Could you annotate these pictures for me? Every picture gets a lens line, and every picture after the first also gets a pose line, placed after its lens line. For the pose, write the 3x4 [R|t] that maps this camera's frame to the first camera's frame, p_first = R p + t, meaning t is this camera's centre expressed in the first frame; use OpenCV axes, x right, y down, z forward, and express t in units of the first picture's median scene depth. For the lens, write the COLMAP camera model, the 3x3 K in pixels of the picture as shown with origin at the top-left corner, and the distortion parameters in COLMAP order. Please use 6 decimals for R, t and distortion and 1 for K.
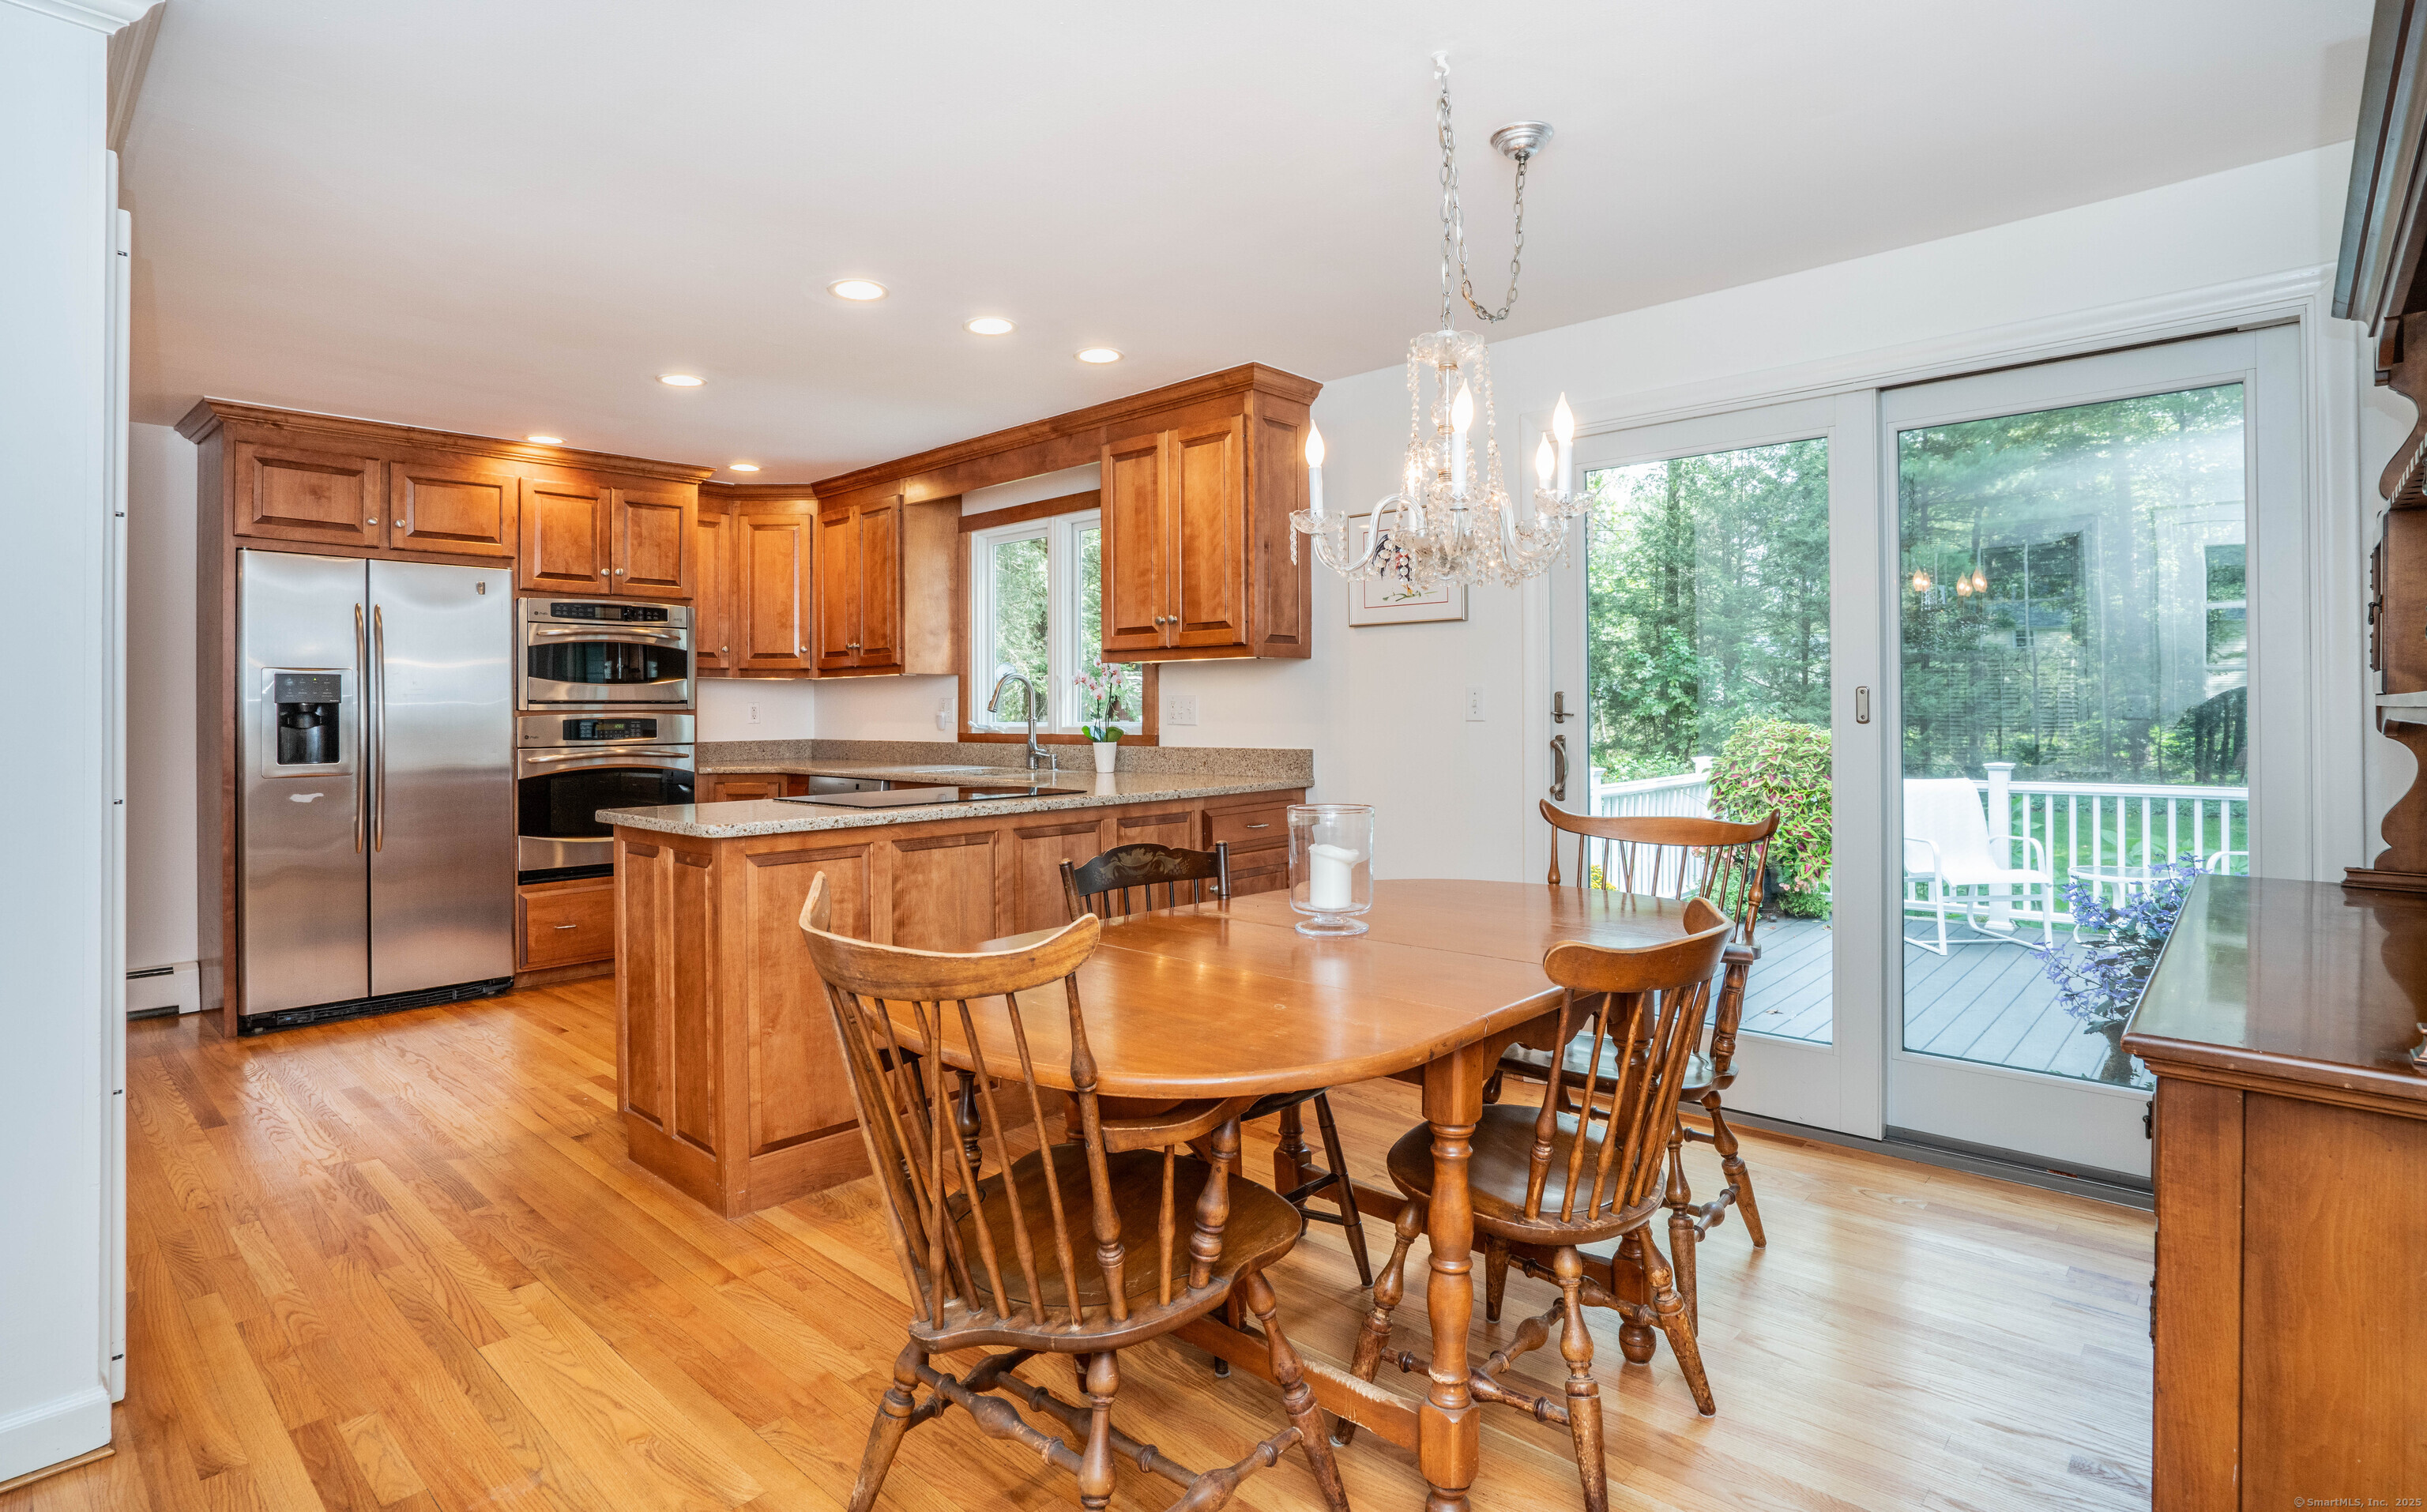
lens RADIAL K [[1261.3, 0, 1209.8], [0, 1261.3, 703.9], [0, 0, 1]] dist [-0.006027, -0.001097]
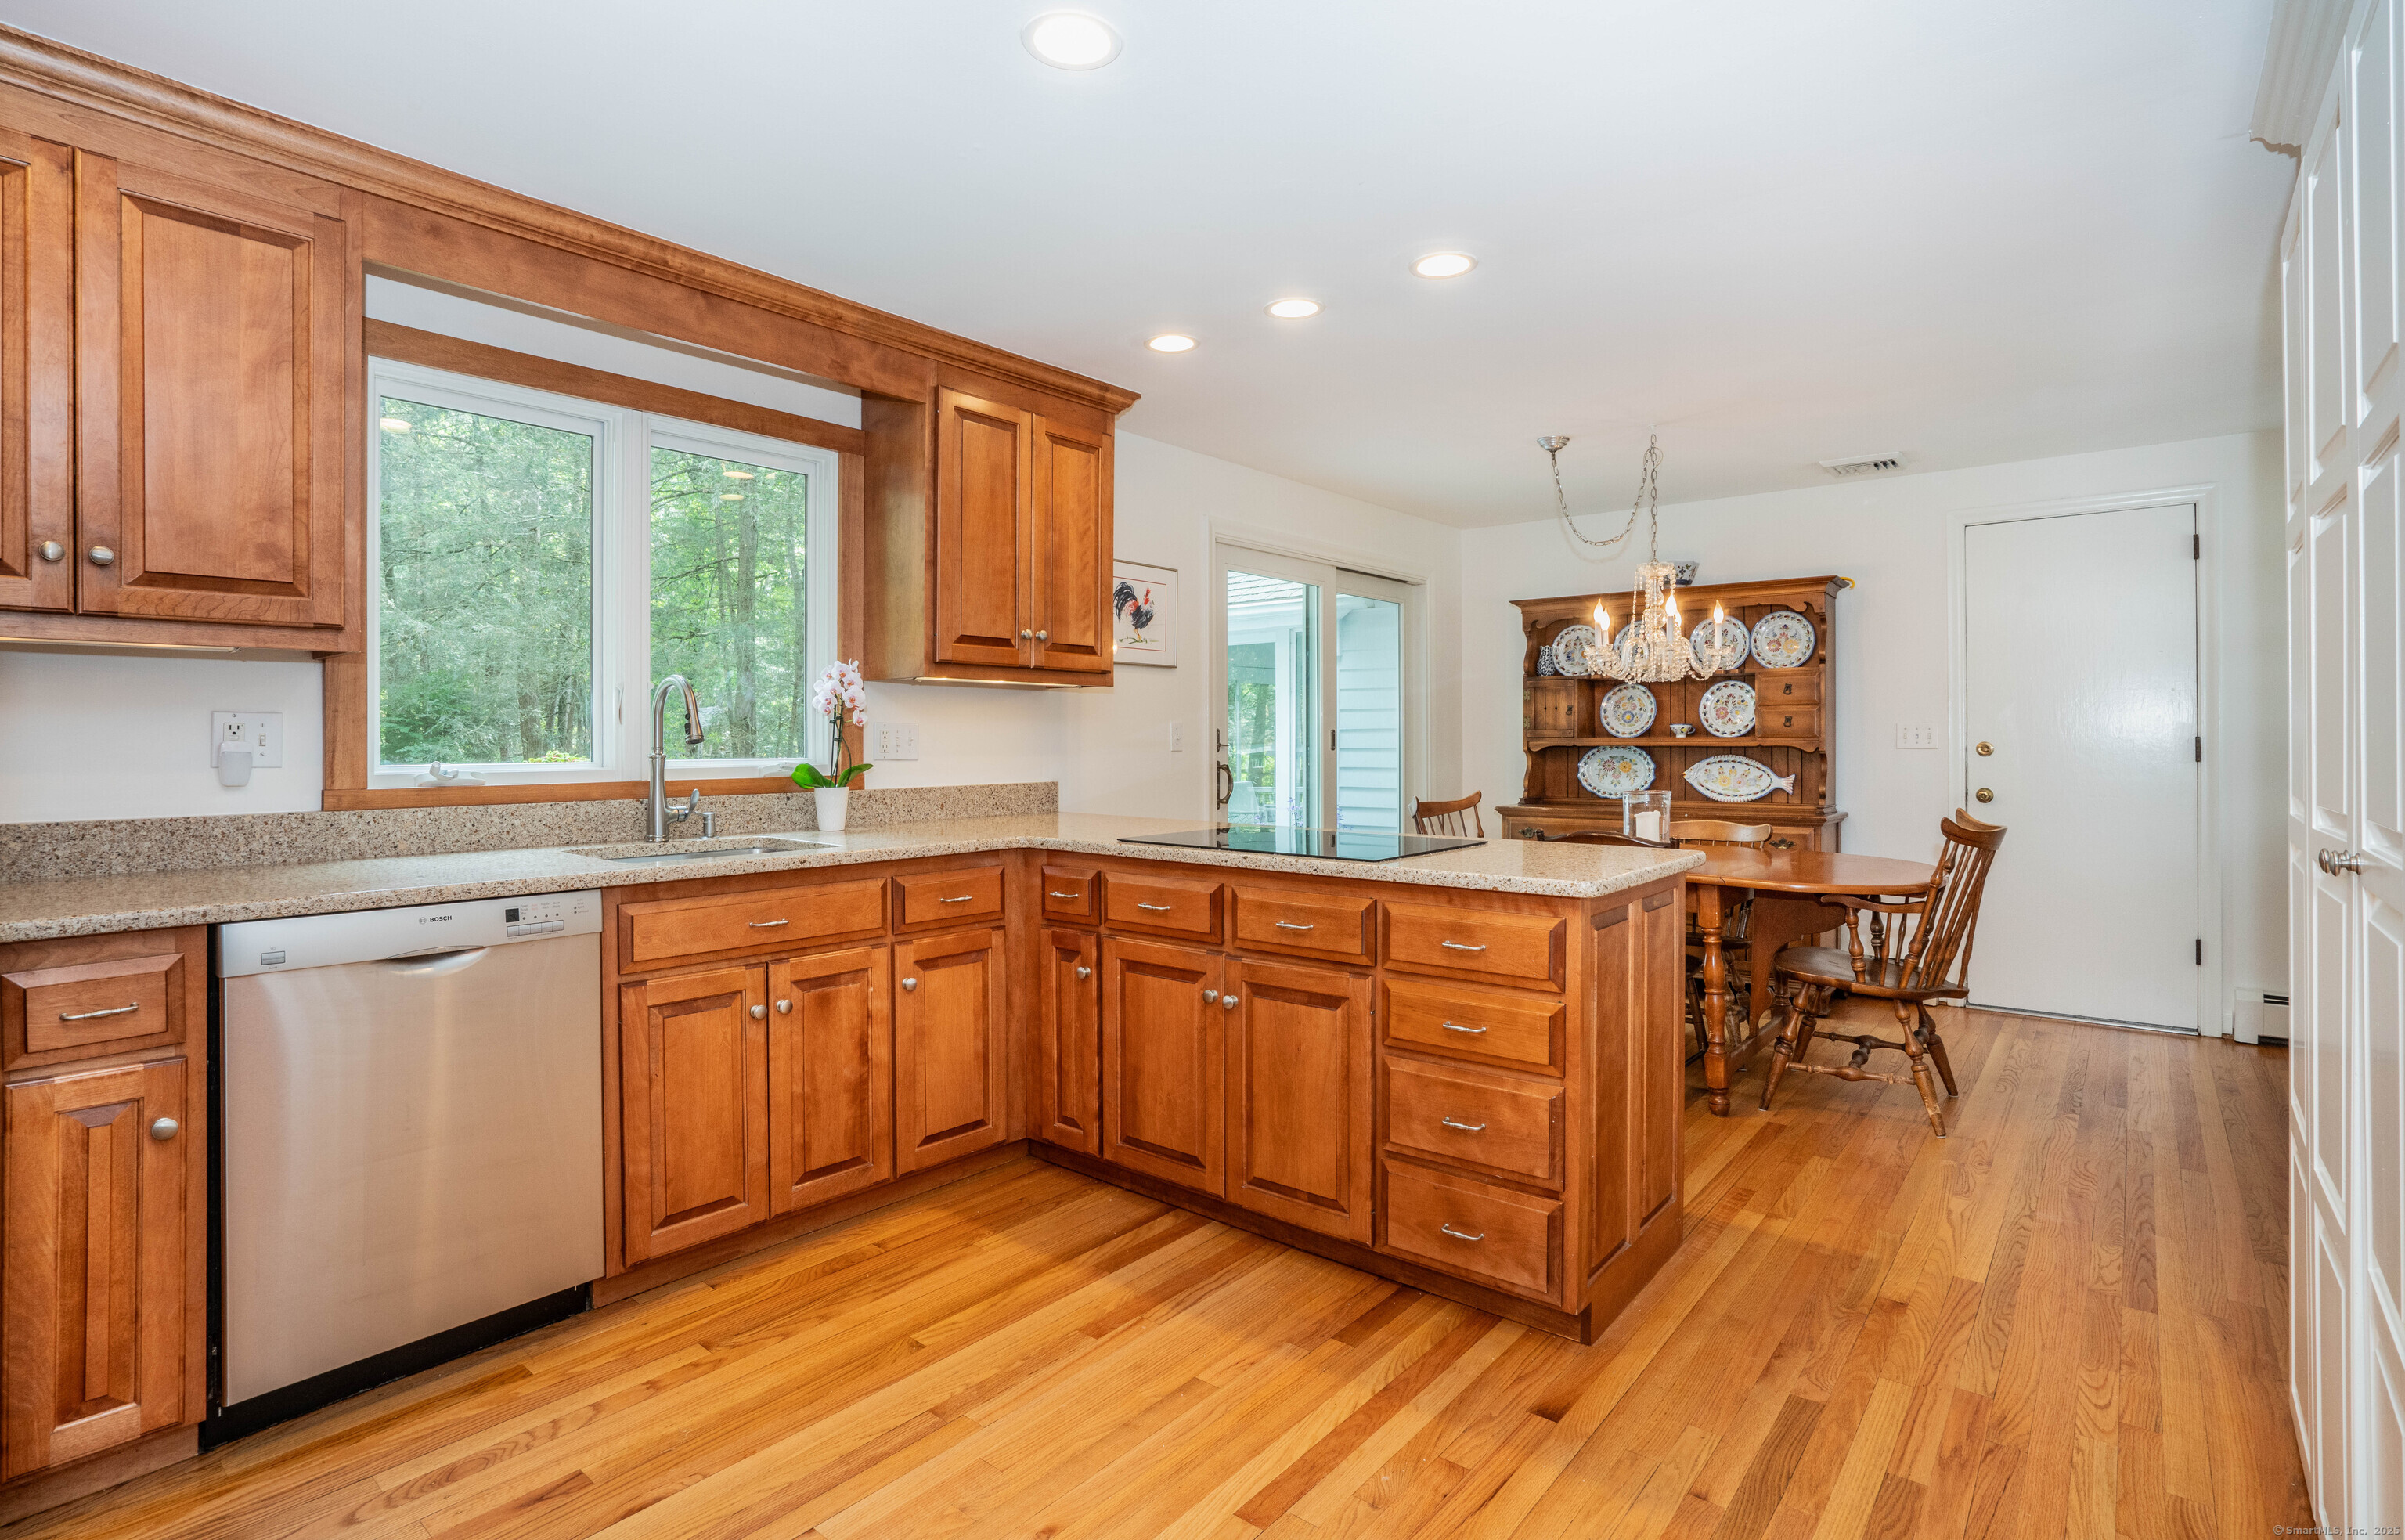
lens RADIAL K [[1121.7, 0, 1236.3], [0, 1121.7, 743.2], [0, 0, 1]] dist [-0.032851, 0.001228]
pose [[-0.095025, 0.005528, 0.995459, -0.717923], [-0.000099, 0.999985, -0.005563, 0.009833], [-0.995475, -0.000627, -0.095023, 0.838158]]
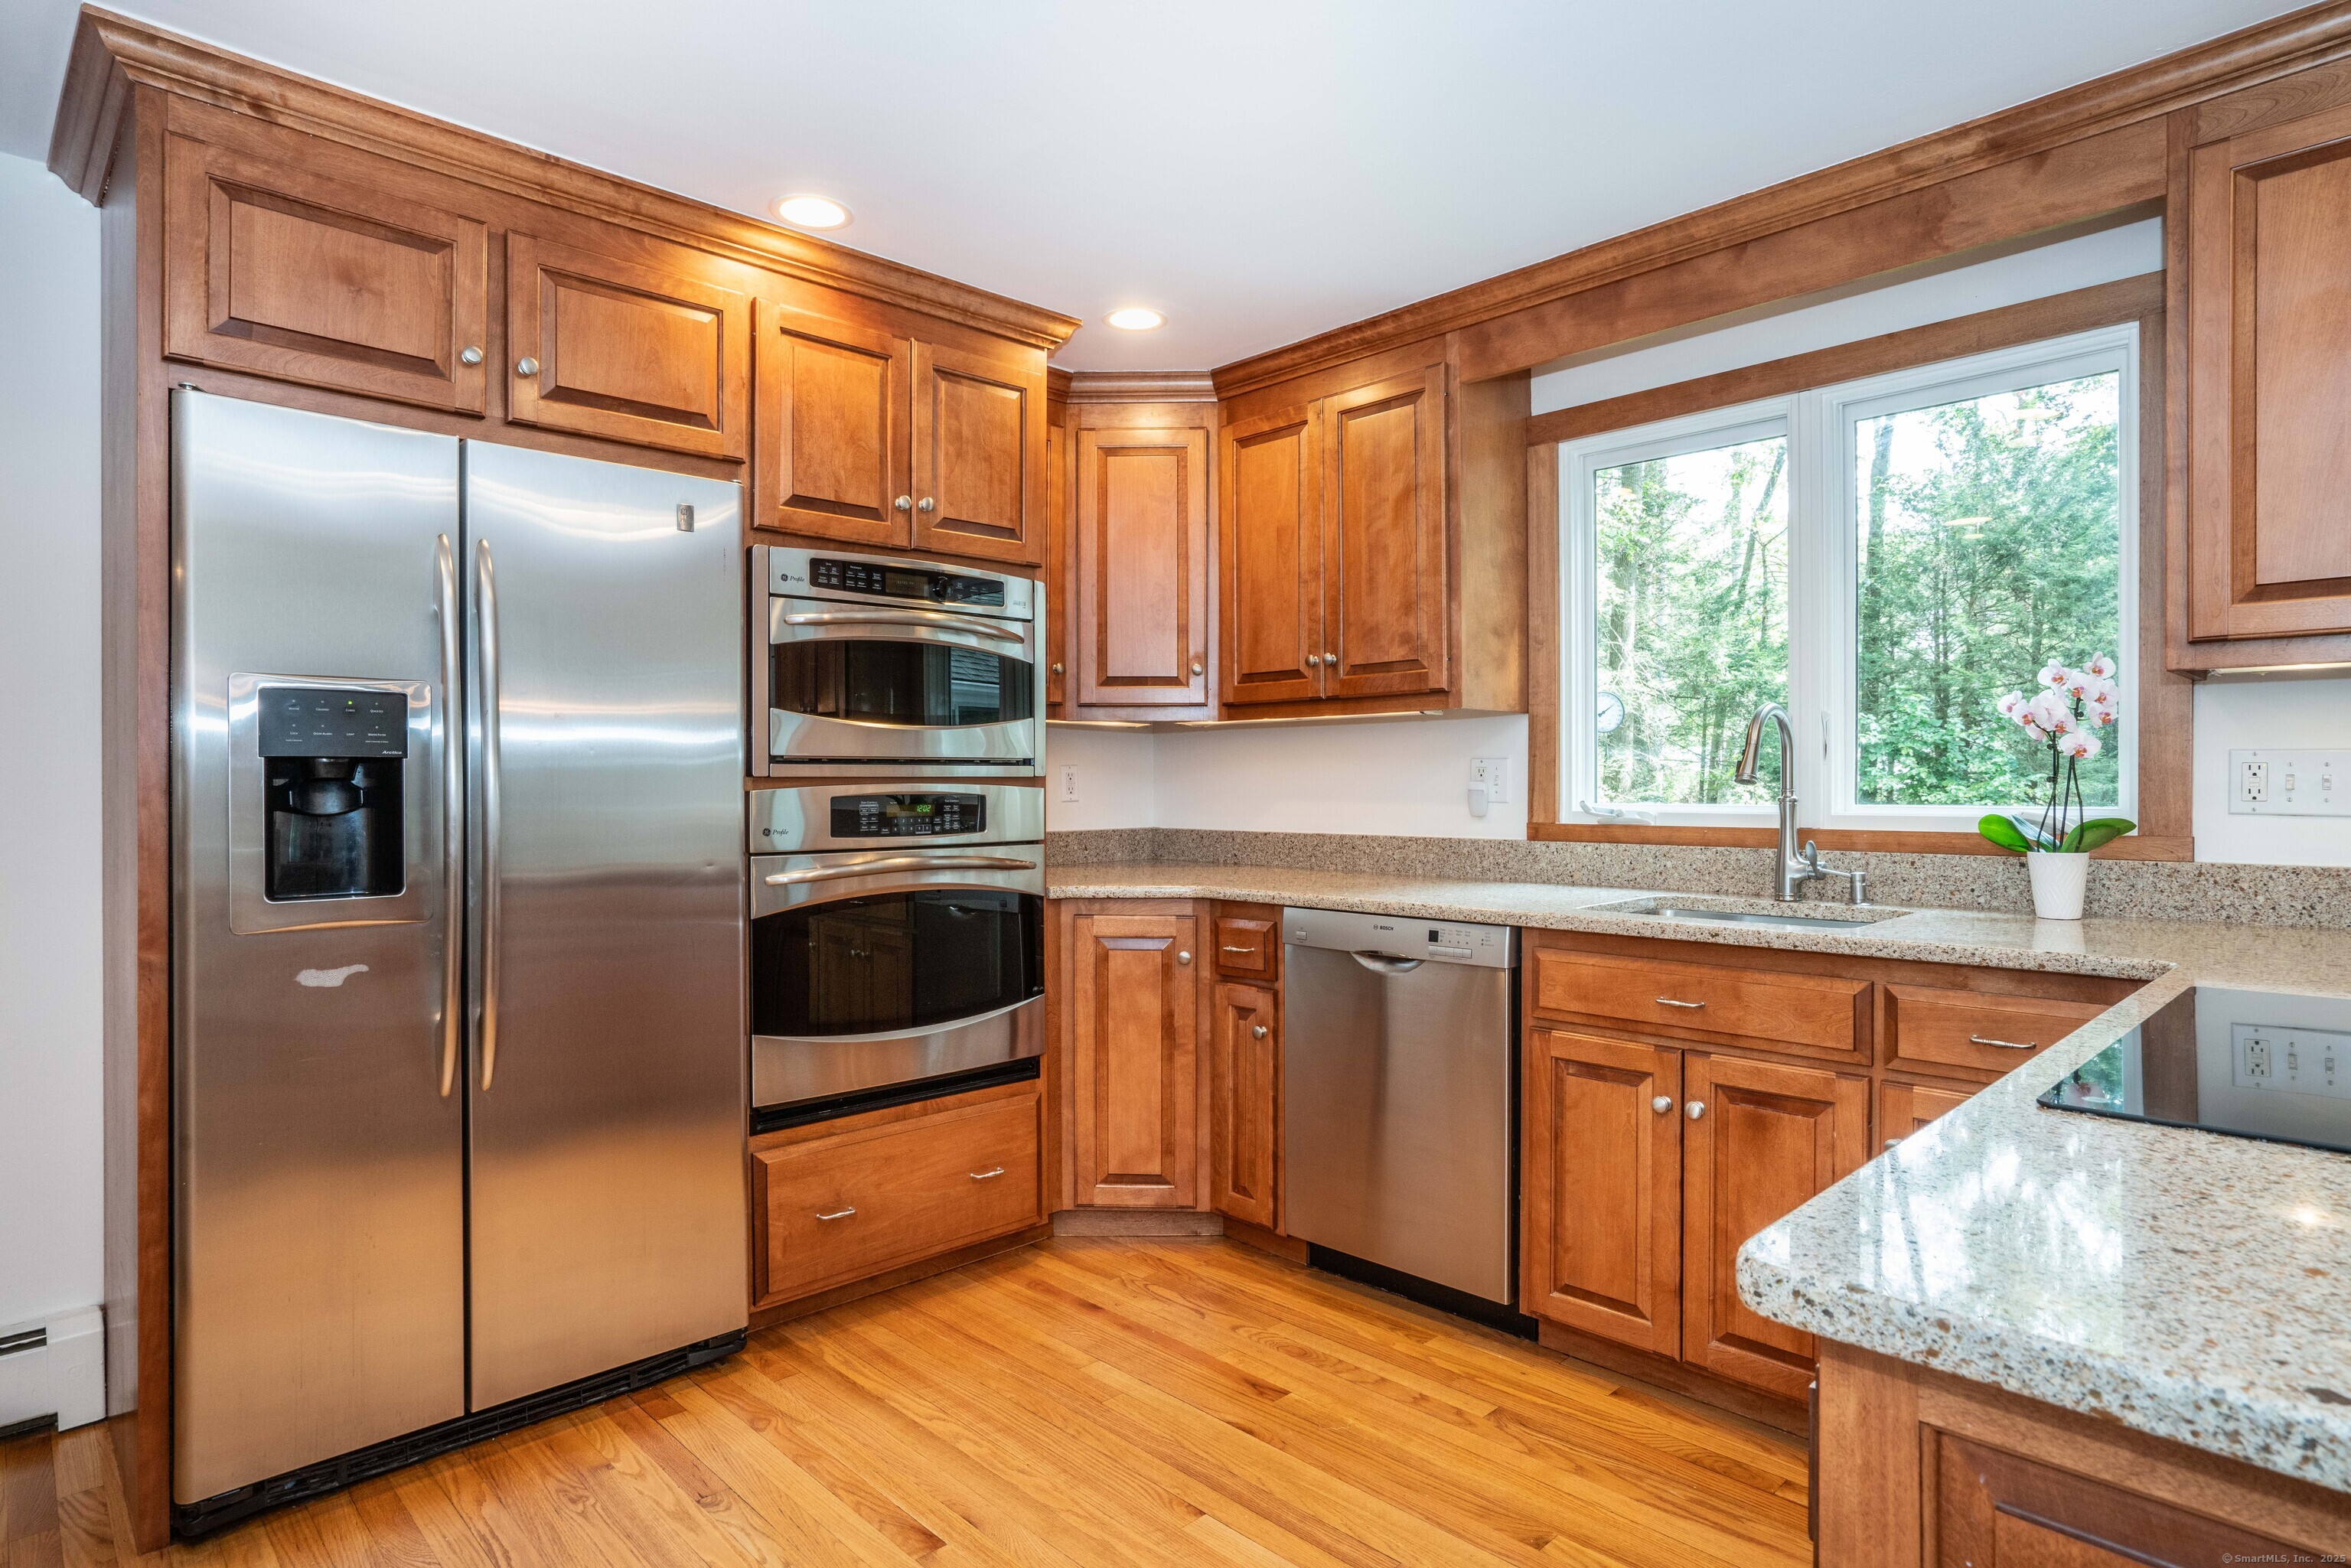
lens RADIAL K [[1300.0, 0, 1176.6], [0, 1300.0, 786.5], [0, 0, 1]] dist [-0.018361, 0.006030]
pose [[0.999528, 0.003765, -0.030489, -0.384812], [-0.003503, 0.999957, 0.008628, 0.004098], [0.030520, -0.008517, 0.999498, 0.525161]]
